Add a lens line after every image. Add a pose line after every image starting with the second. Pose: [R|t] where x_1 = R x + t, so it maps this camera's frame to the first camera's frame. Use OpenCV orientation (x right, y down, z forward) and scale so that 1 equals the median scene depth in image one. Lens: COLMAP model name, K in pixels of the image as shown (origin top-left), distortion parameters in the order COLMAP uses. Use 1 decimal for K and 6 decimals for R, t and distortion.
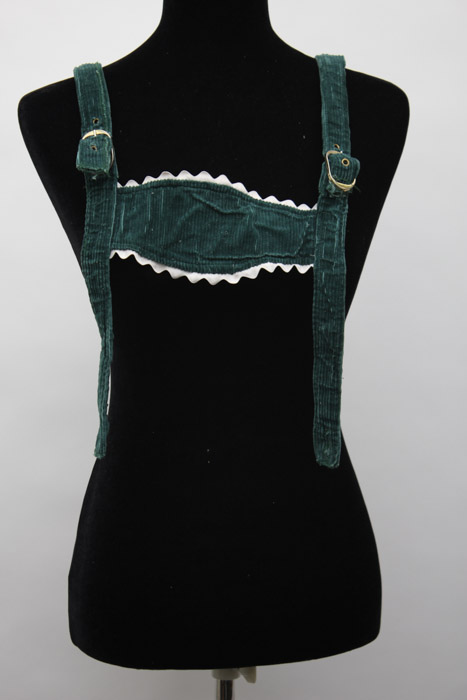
lens RADIAL K [[1581.4, 0, 233.5], [0, 1581.4, 350.0], [0, 0, 1]] dist [0.070533, -0.059640]
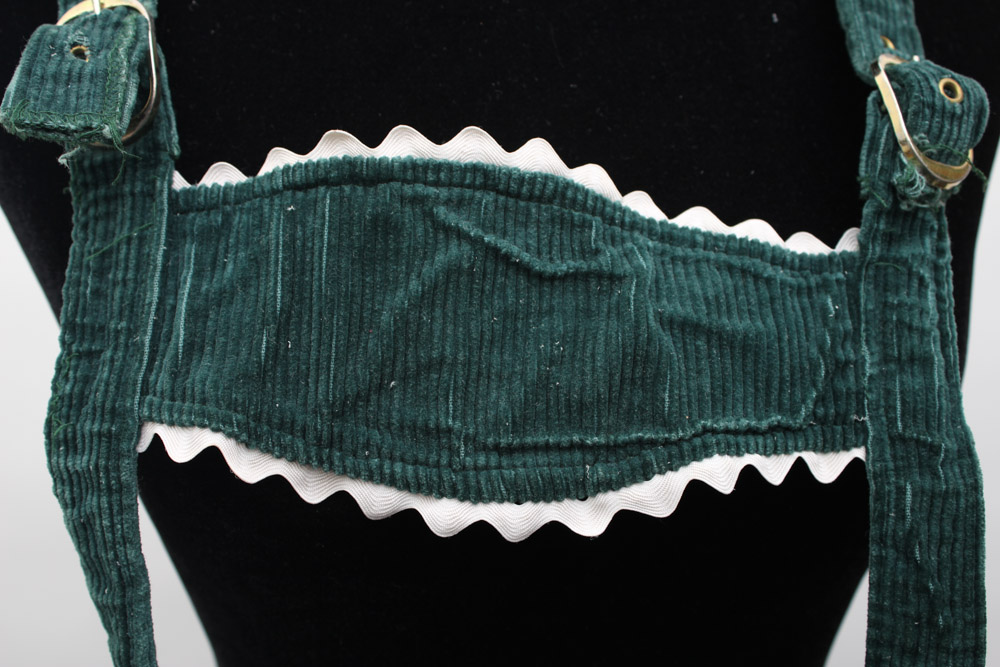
lens RADIAL K [[1041.6, 0, 500.0], [0, 1041.6, 333.5], [0, 0, 1]] dist [-0.045904, 0.001778]
pose [[0.999280, -0.022100, 0.030850, -0.020319], [0.019860, 0.997271, 0.071106, -0.089504], [-0.032338, -0.070443, 0.996992, 0.815306]]
